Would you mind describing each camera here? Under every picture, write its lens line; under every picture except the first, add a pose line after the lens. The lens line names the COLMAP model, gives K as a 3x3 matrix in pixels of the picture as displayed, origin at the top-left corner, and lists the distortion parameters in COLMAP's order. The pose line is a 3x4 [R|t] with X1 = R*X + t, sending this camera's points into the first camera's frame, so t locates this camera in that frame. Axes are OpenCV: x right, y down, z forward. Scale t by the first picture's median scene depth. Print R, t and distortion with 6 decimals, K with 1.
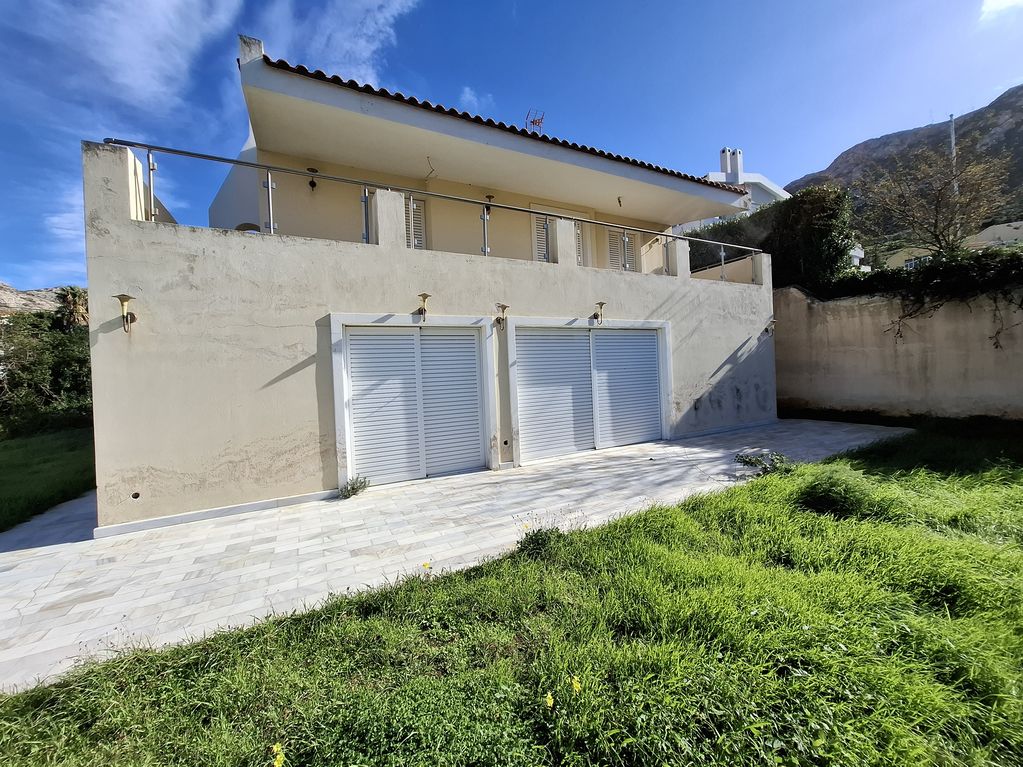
lens RADIAL K [[404.8, 0, 504.1], [0, 404.8, 390.6], [0, 0, 1]] dist [-0.008737, -0.000116]
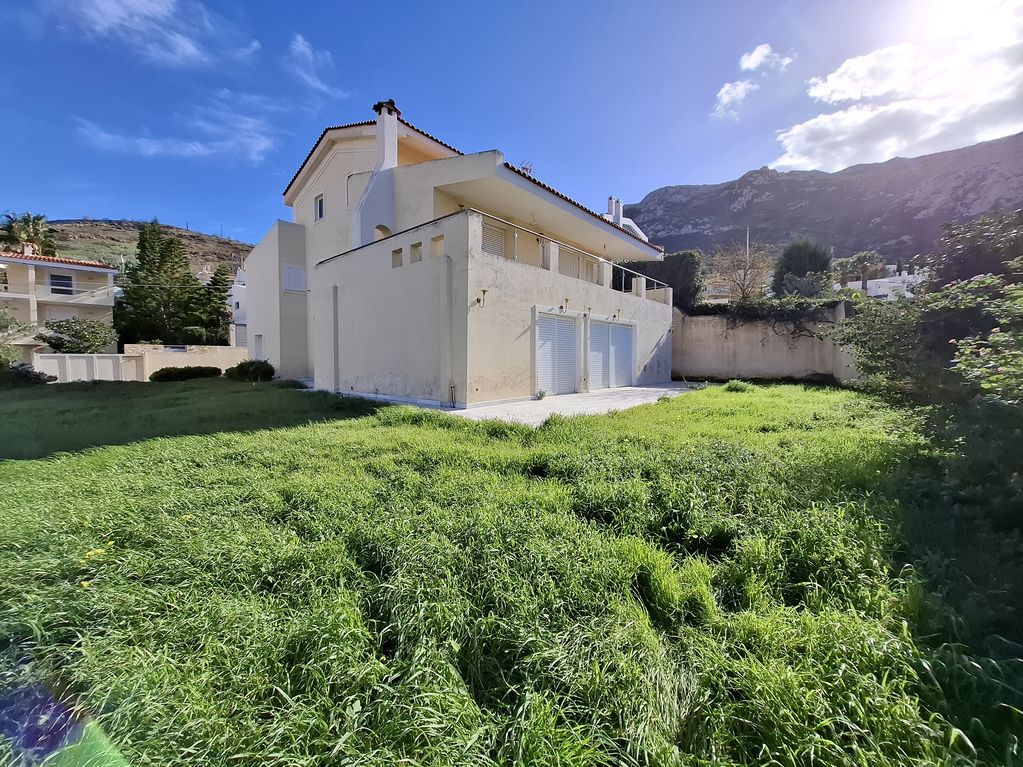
lens RADIAL K [[404.8, 0, 517.5], [0, 404.8, 378.1], [0, 0, 1]] dist [-0.008737, -0.000116]
pose [[0.921657, 0.032558, 0.386638, -0.721752], [-0.036578, 0.999326, 0.003042, 0.091240], [-0.386278, -0.016946, 0.922227, -0.443144]]
